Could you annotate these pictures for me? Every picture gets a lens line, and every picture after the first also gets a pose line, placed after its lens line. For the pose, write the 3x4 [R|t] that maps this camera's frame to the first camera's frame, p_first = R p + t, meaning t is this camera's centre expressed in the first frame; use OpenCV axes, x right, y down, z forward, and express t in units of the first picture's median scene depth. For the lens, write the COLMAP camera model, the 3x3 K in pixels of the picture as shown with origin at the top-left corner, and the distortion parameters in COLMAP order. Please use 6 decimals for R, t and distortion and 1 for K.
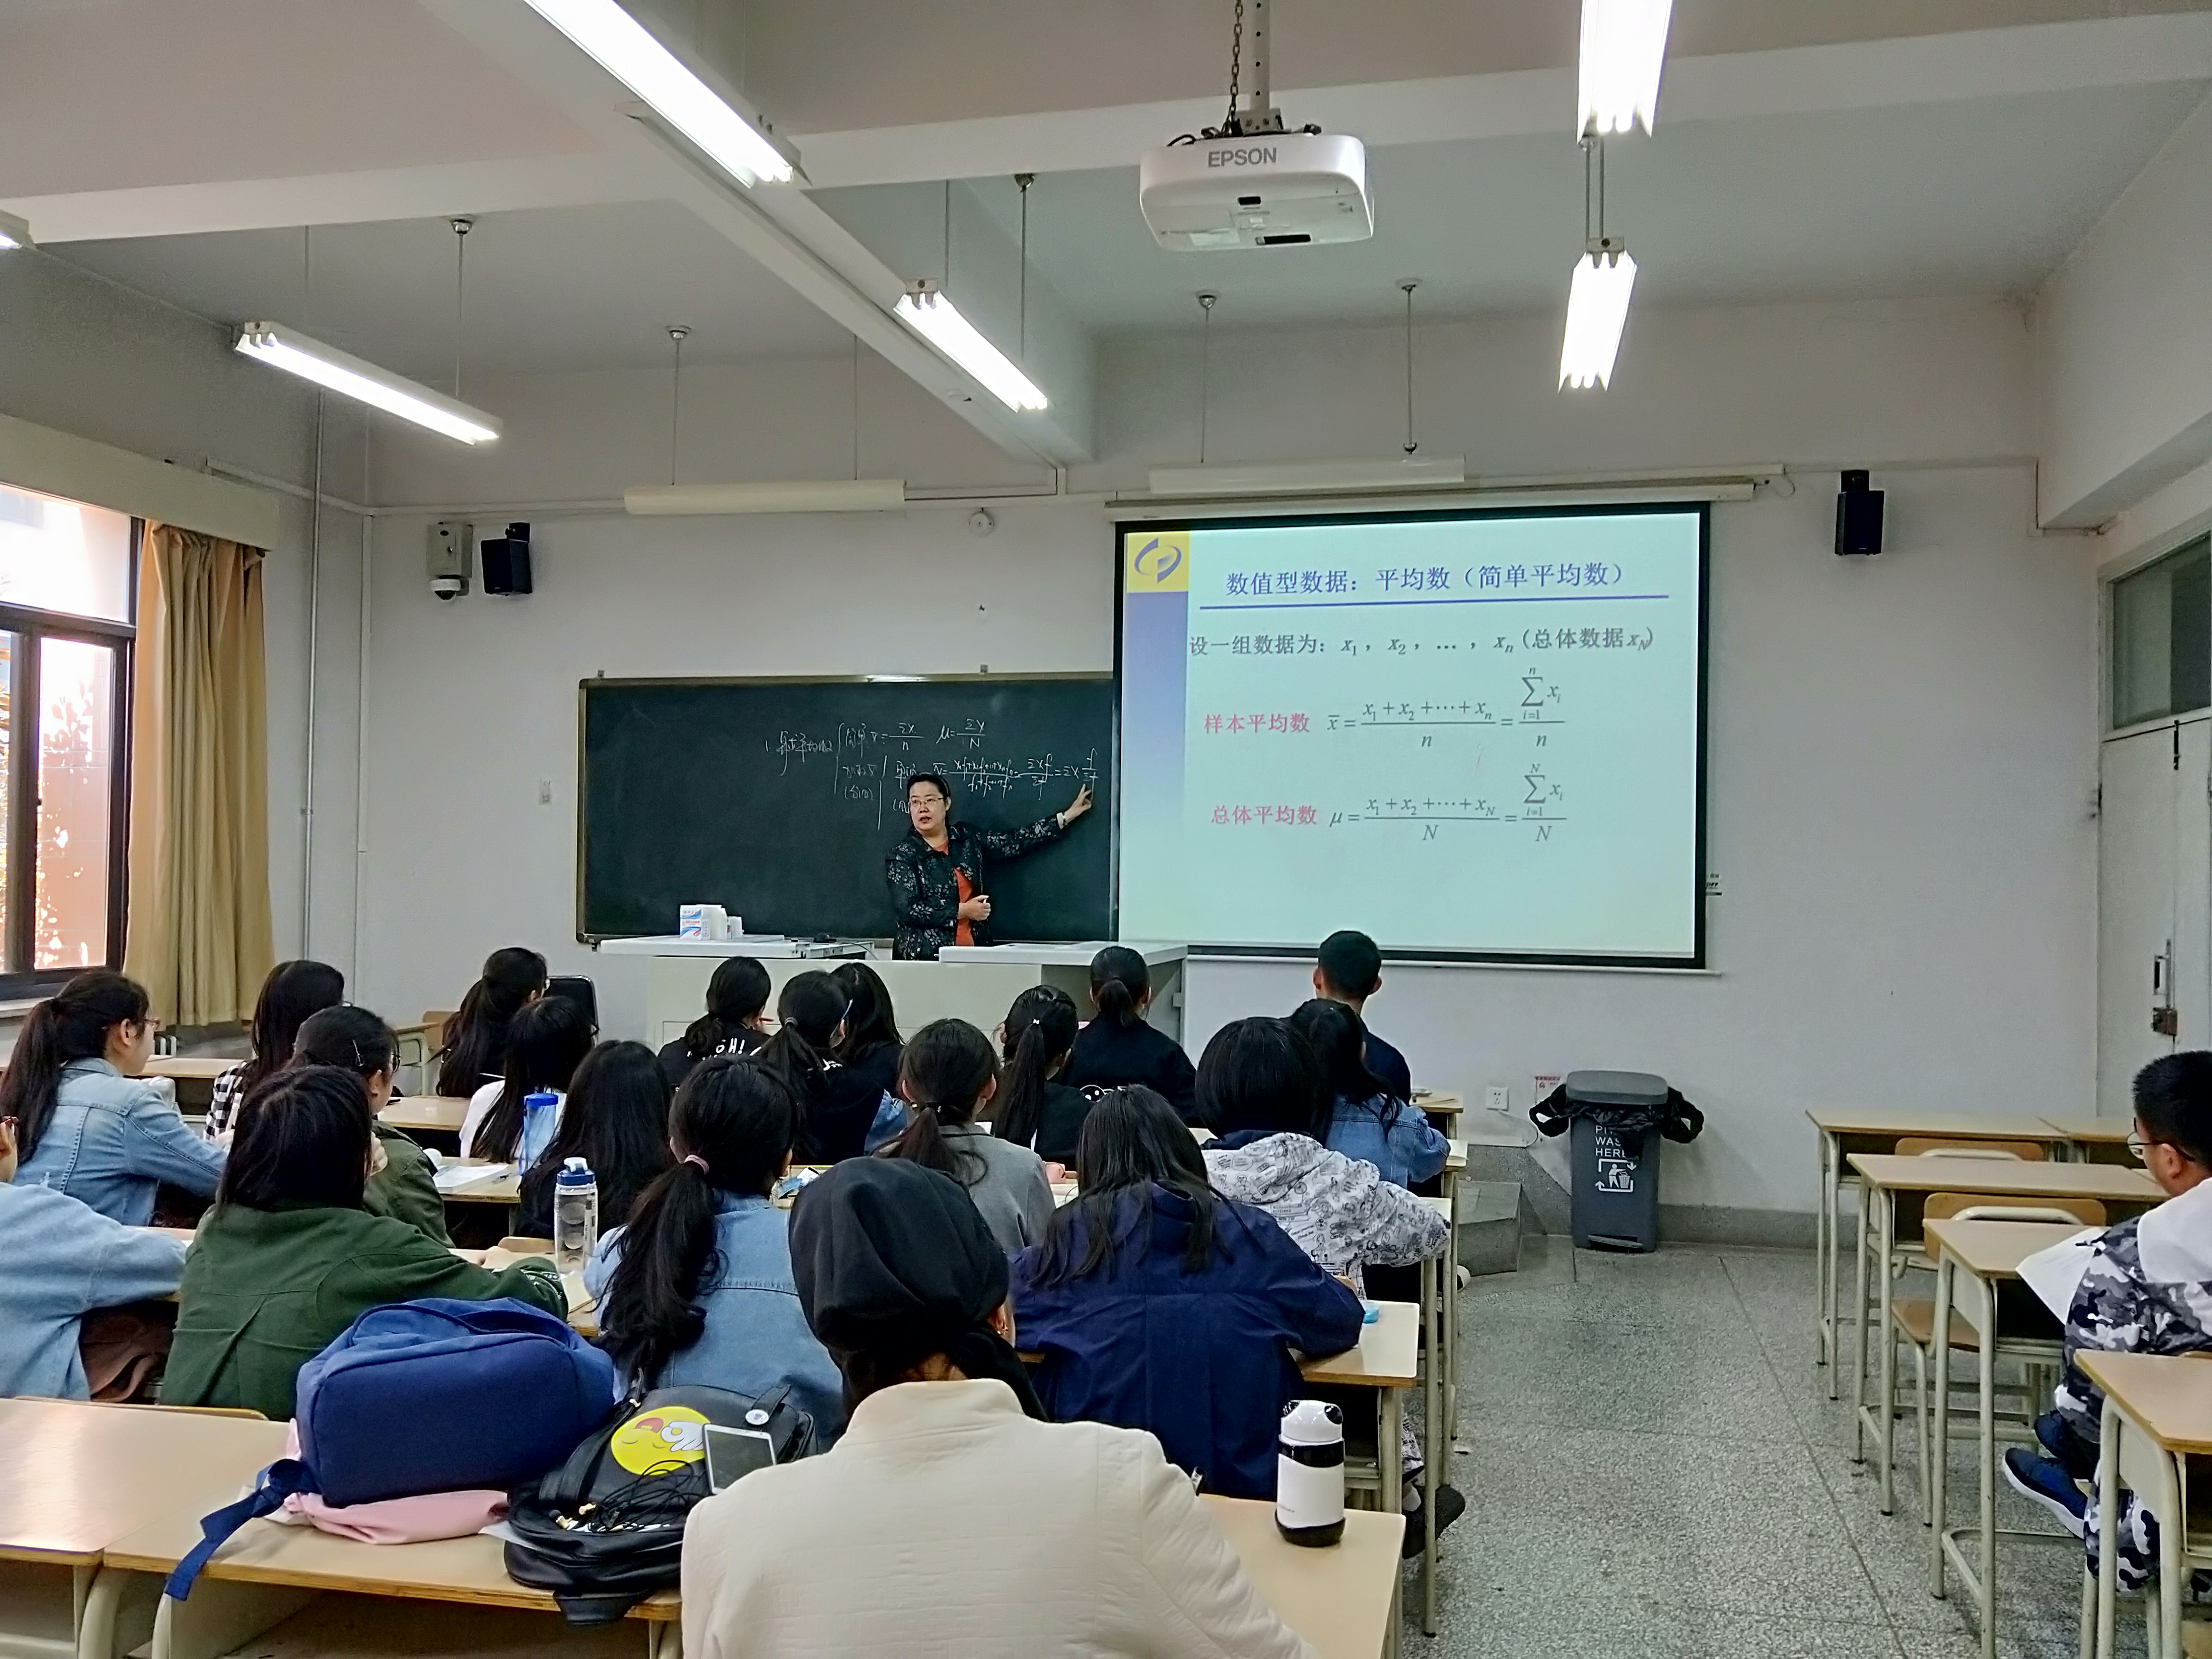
lens RADIAL K [[1940.2, 0, 1096.1], [0, 1940.2, 867.3], [0, 0, 1]] dist [0.079742, -0.146618]
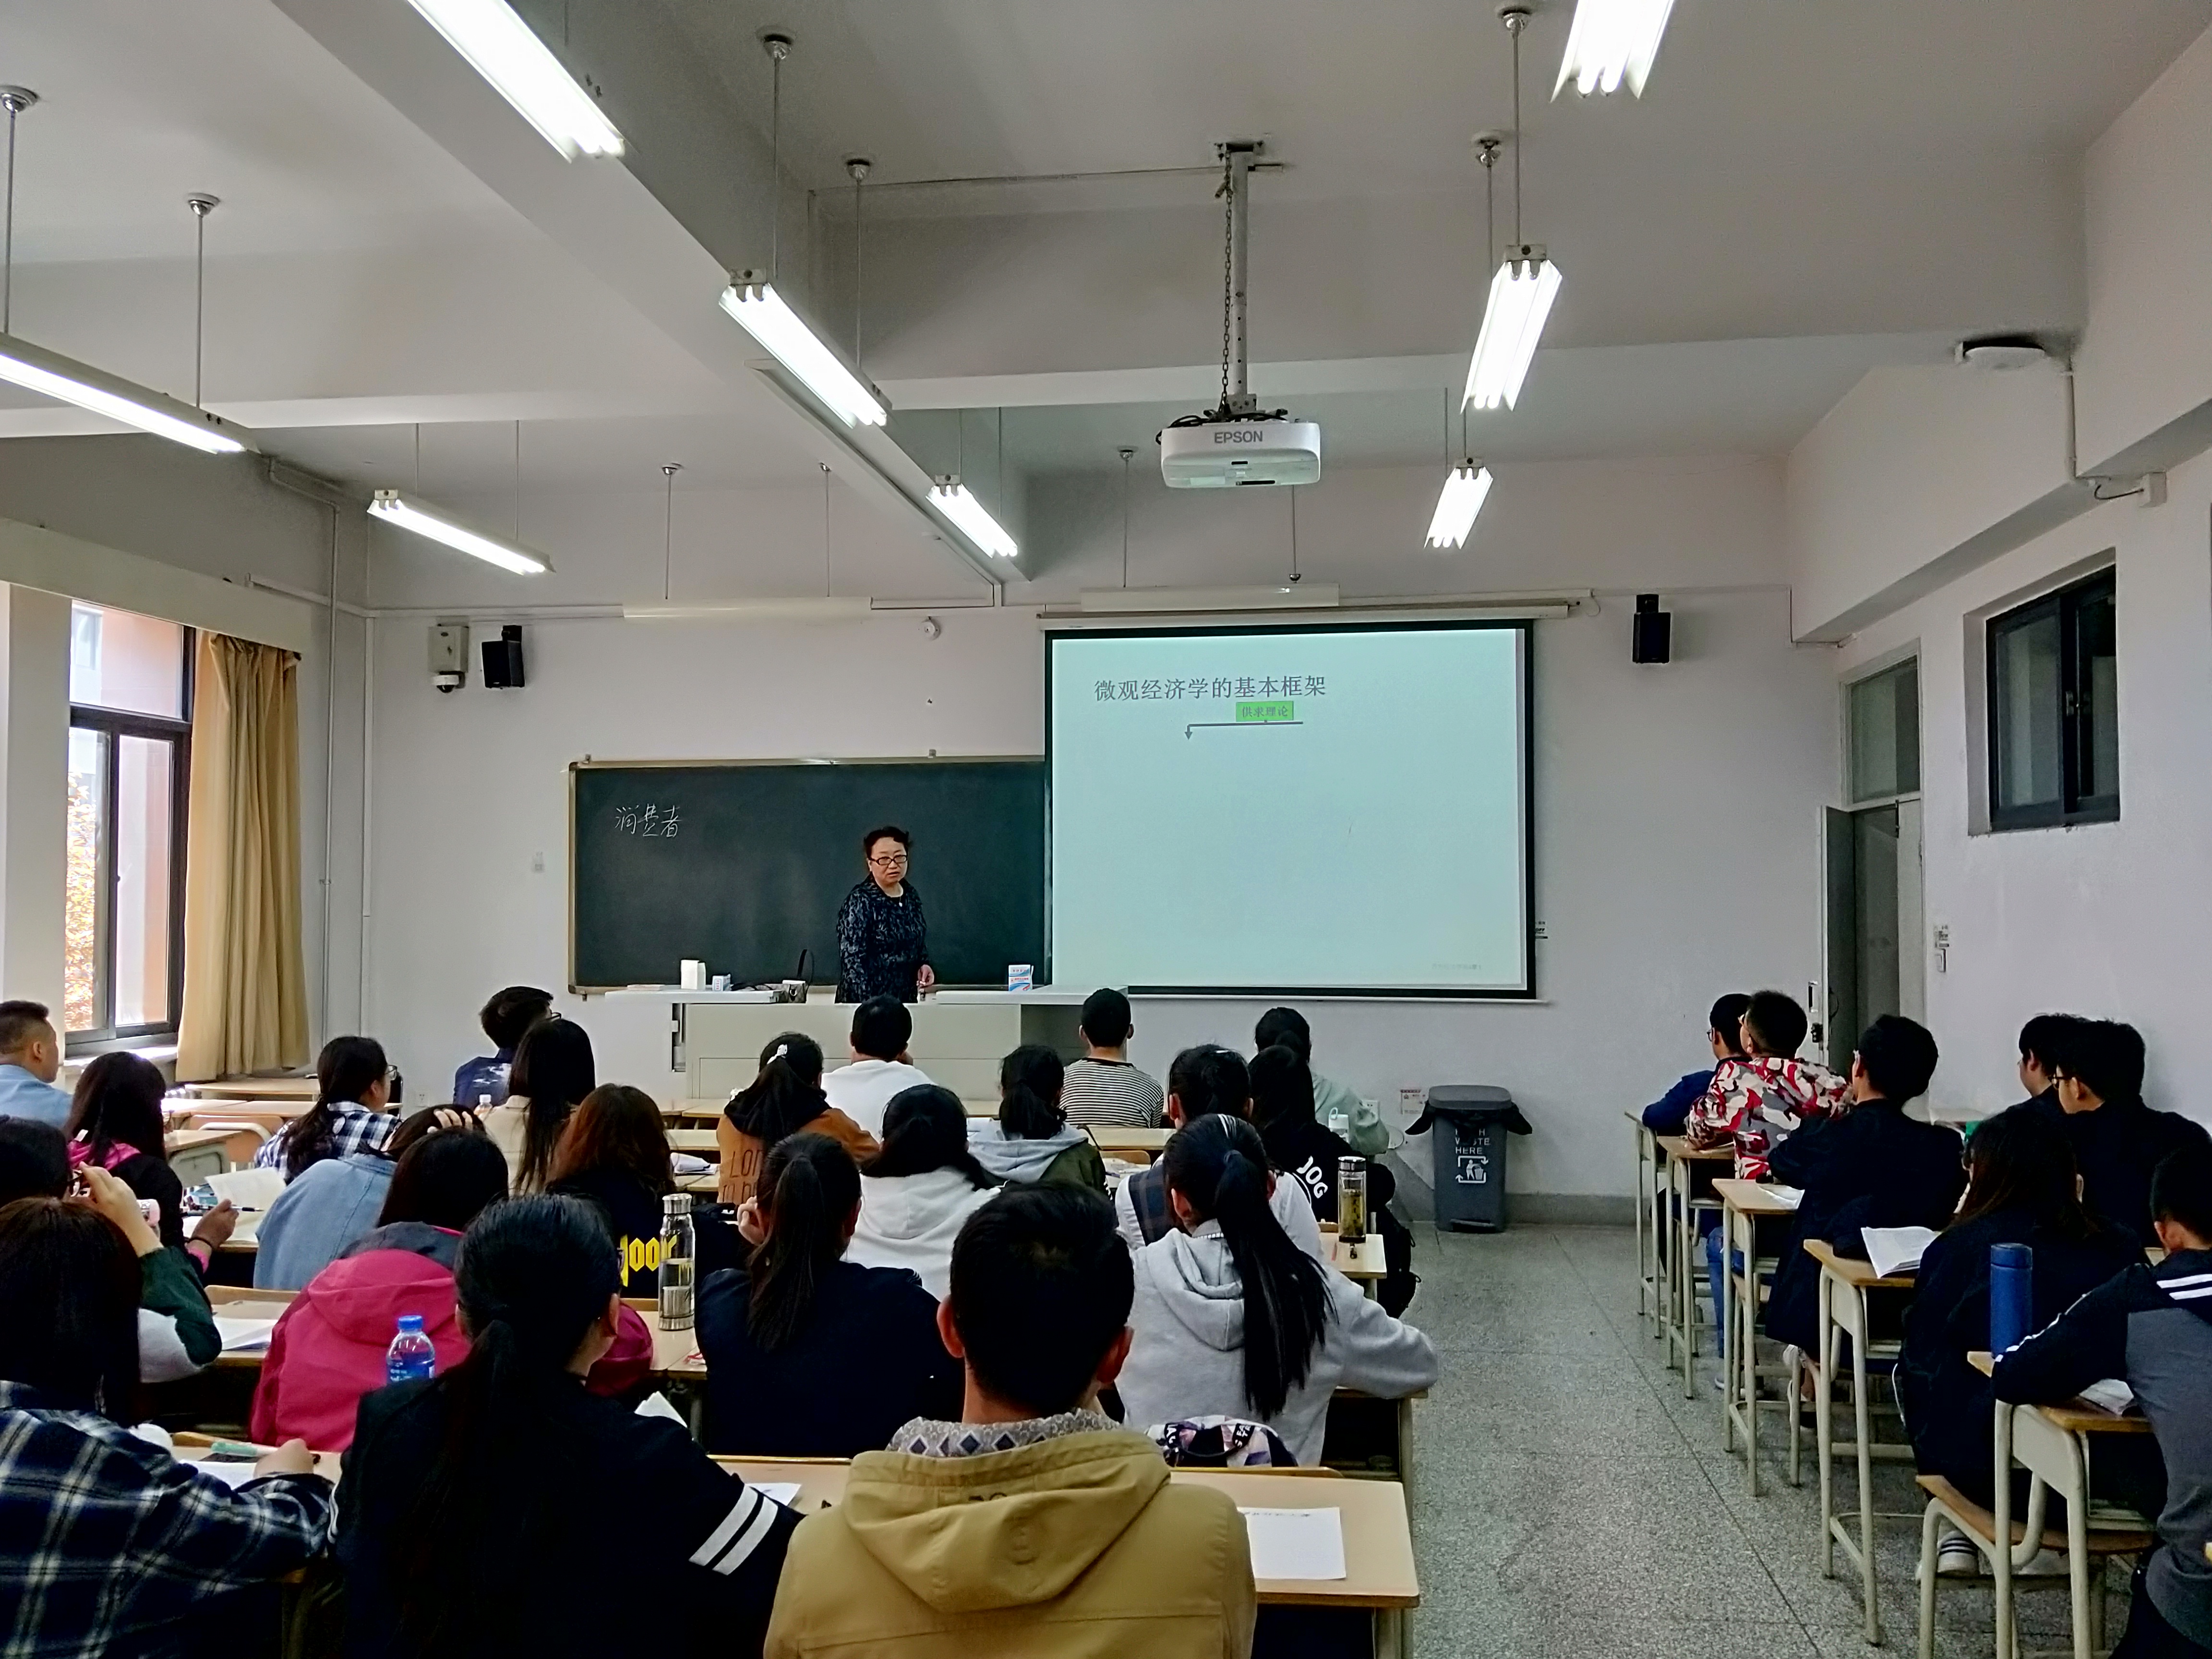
lens RADIAL K [[1940.2, 0, 1096.1], [0, 1940.2, 867.3], [0, 0, 1]] dist [0.079742, -0.146618]
pose [[0.995217, -0.009285, 0.097244, -0.079956], [0.011302, 0.999732, -0.020210, -0.009956], [-0.097030, 0.021213, 0.995055, -0.187803]]
